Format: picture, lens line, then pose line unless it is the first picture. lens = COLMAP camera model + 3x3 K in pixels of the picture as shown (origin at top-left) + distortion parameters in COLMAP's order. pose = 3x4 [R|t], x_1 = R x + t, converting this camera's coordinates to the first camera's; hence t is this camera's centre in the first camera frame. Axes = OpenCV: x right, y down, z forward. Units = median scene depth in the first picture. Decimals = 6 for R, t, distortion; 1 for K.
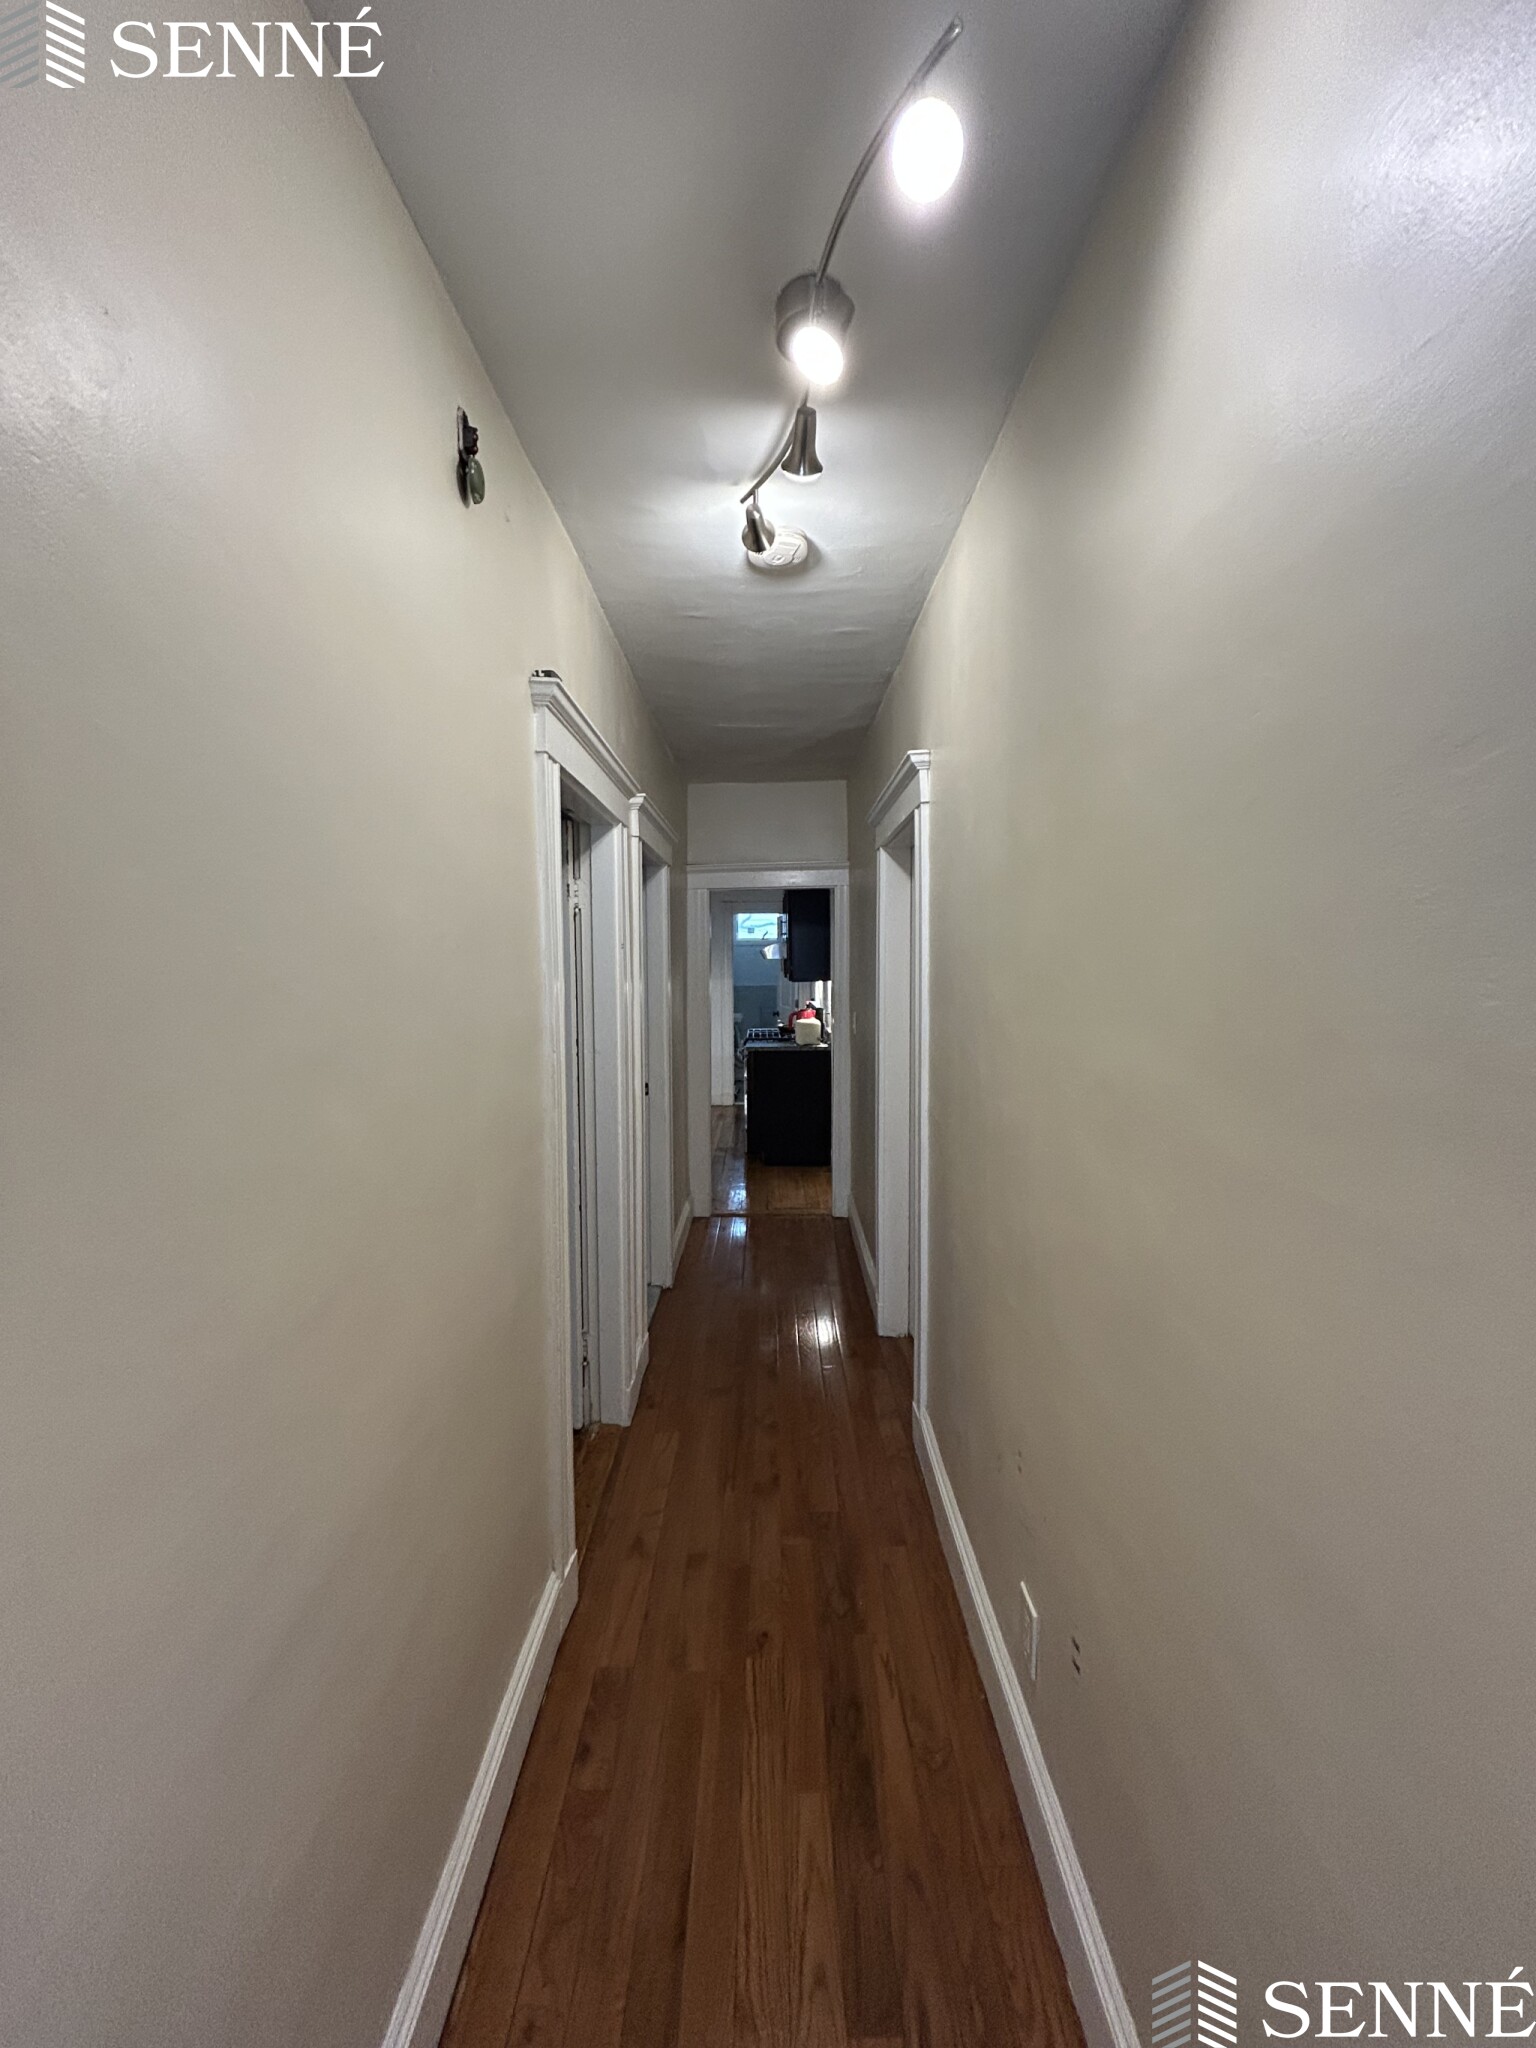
lens RADIAL K [[823.3, 0, 768.1], [0, 823.3, 1022.3], [0, 0, 1]] dist [-0.001963, 0.000133]
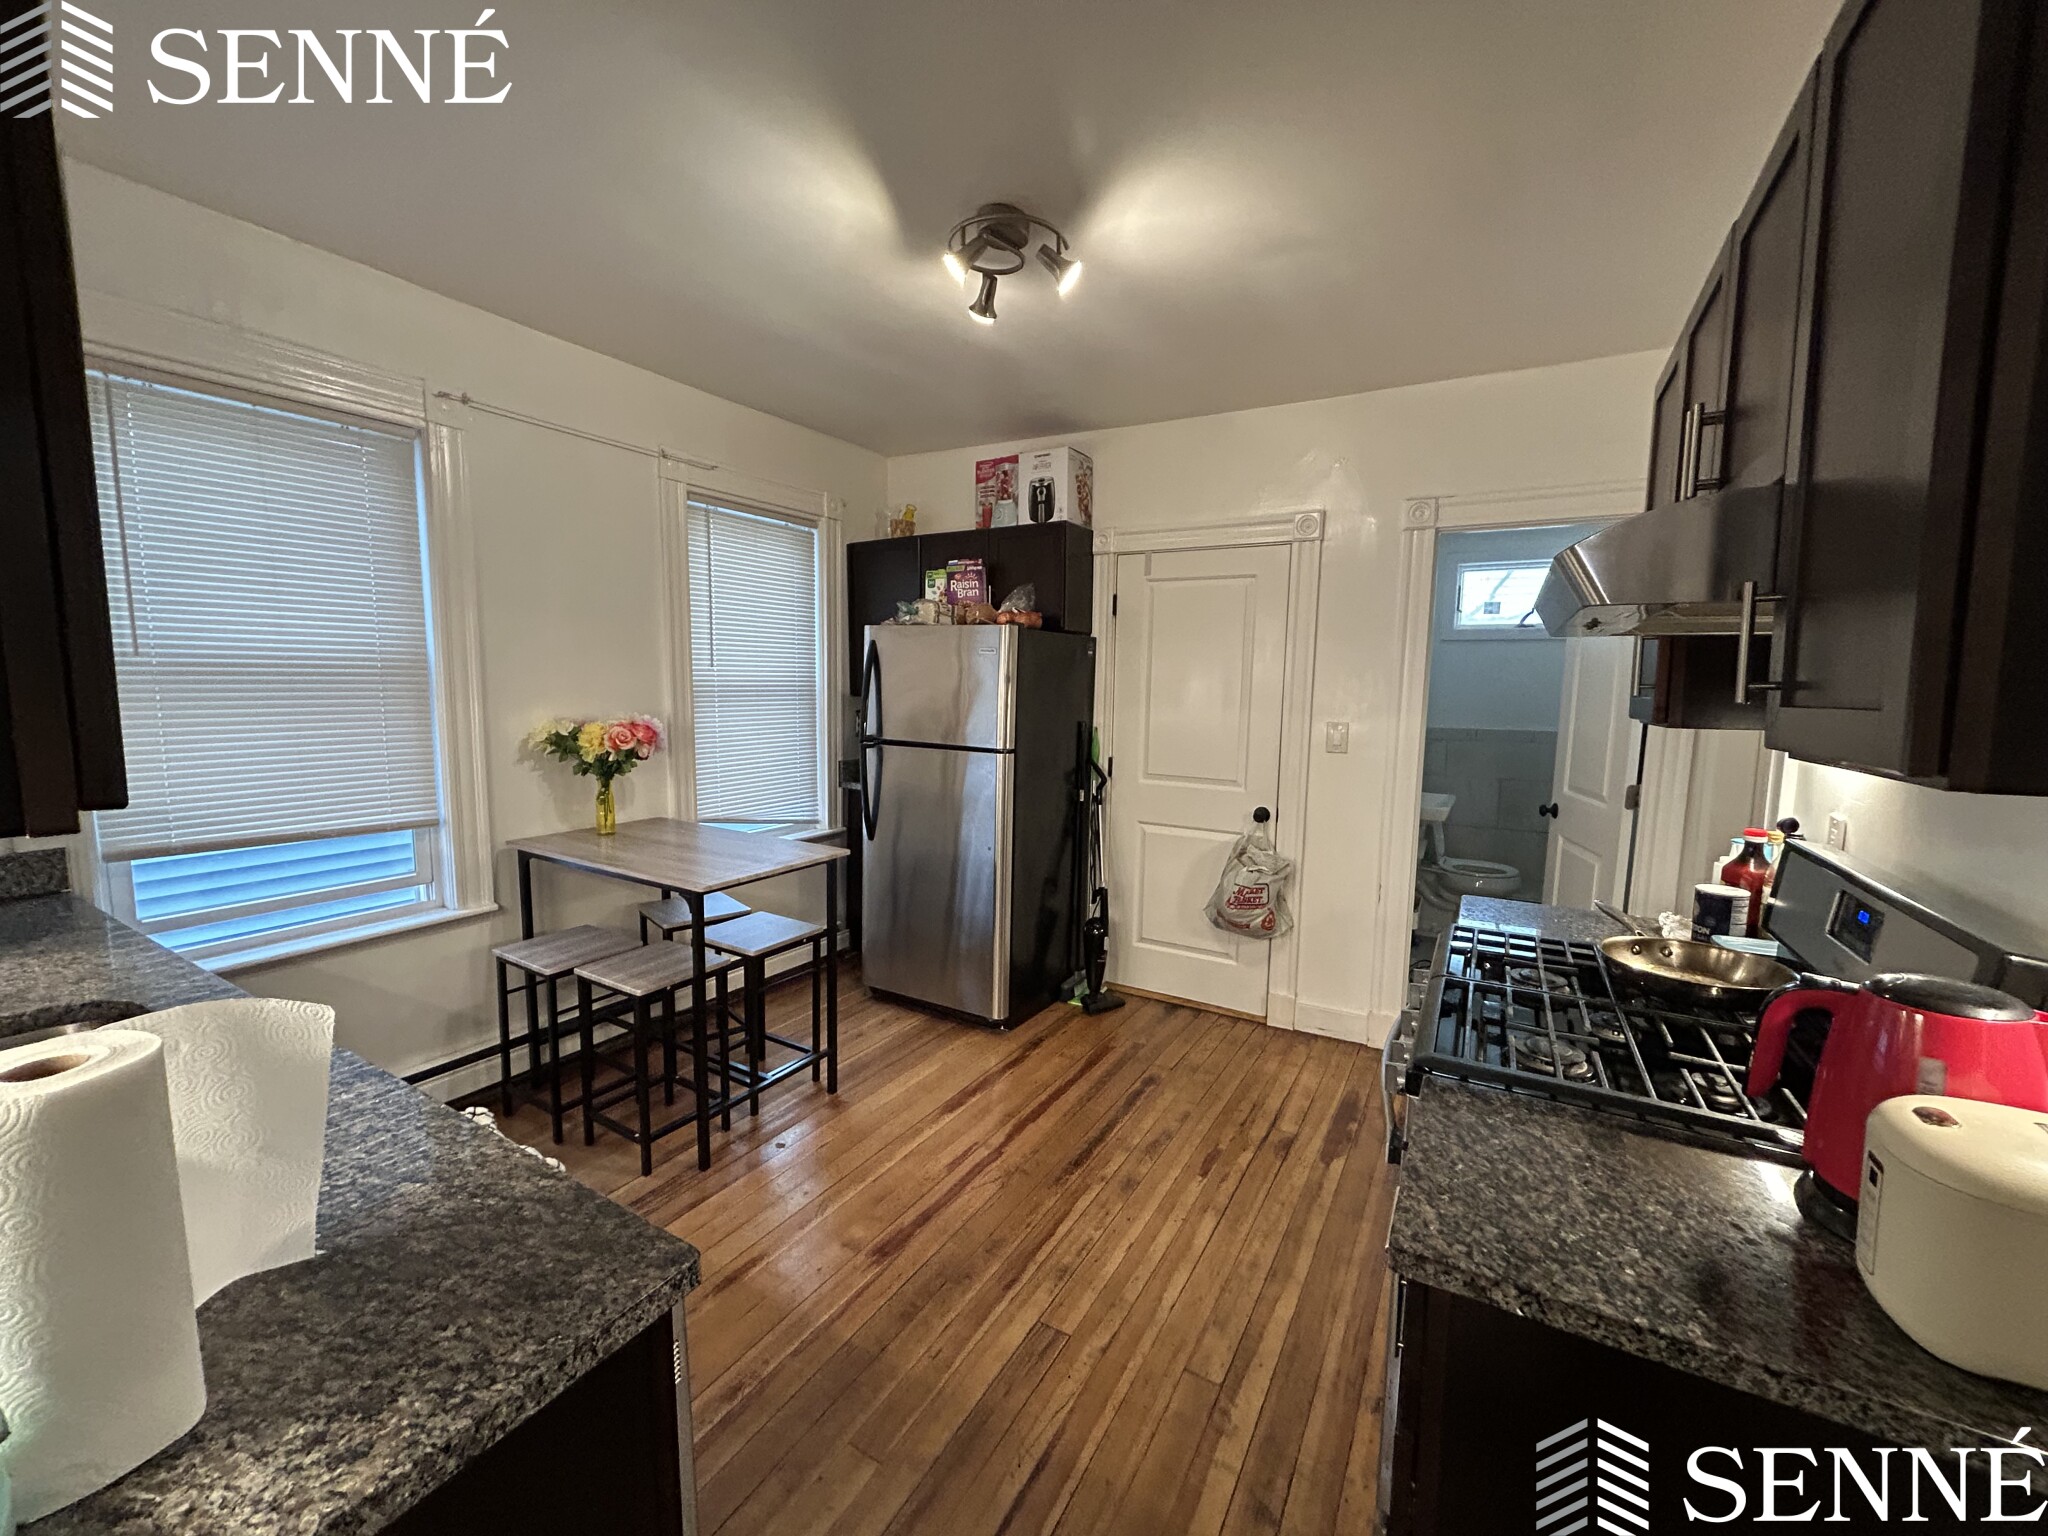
lens RADIAL K [[823.3, 0, 1026.7], [0, 823.3, 765.9], [0, 0, 1]] dist [-0.001963, 0.000133]
pose [[0.862977, 0.078079, -0.499173, -0.010363], [-0.058390, 0.996779, 0.054967, -0.034989], [0.501857, -0.018289, 0.864757, 0.547851]]
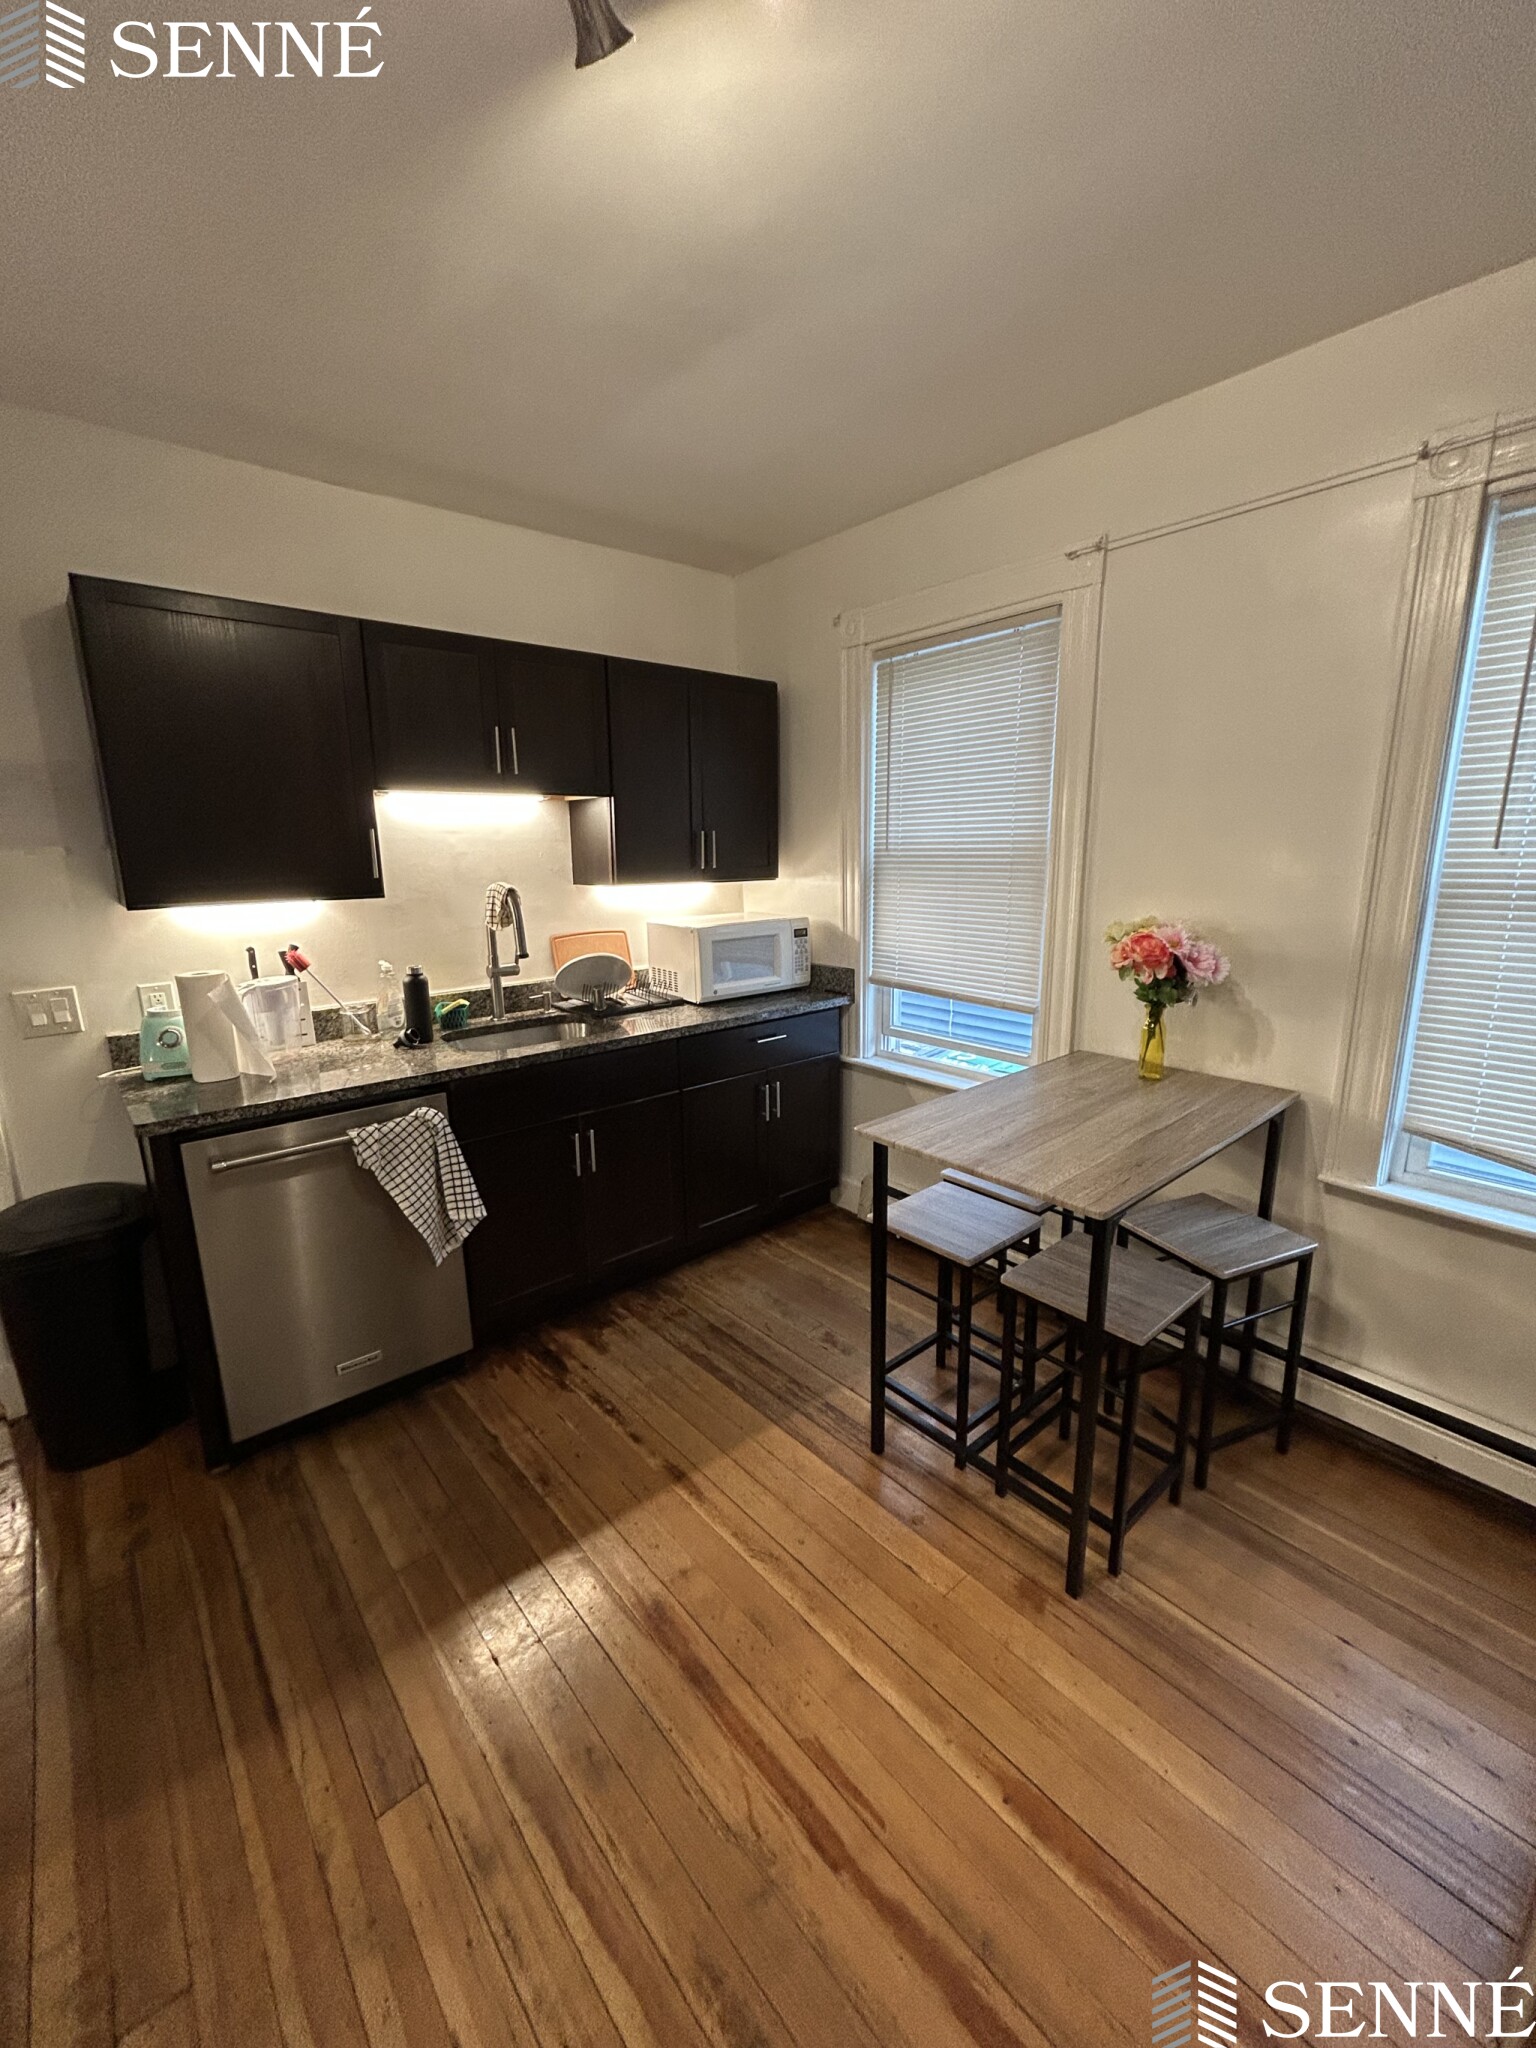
lens RADIAL K [[823.3, 0, 772.1], [0, 823.3, 1021.9], [0, 0, 1]] dist [-0.001963, 0.000133]
pose [[-0.760059, 0.155852, -0.630889, -0.073947], [-0.025747, 0.962832, 0.268873, -0.059421], [0.649344, 0.220603, -0.727796, 0.840586]]
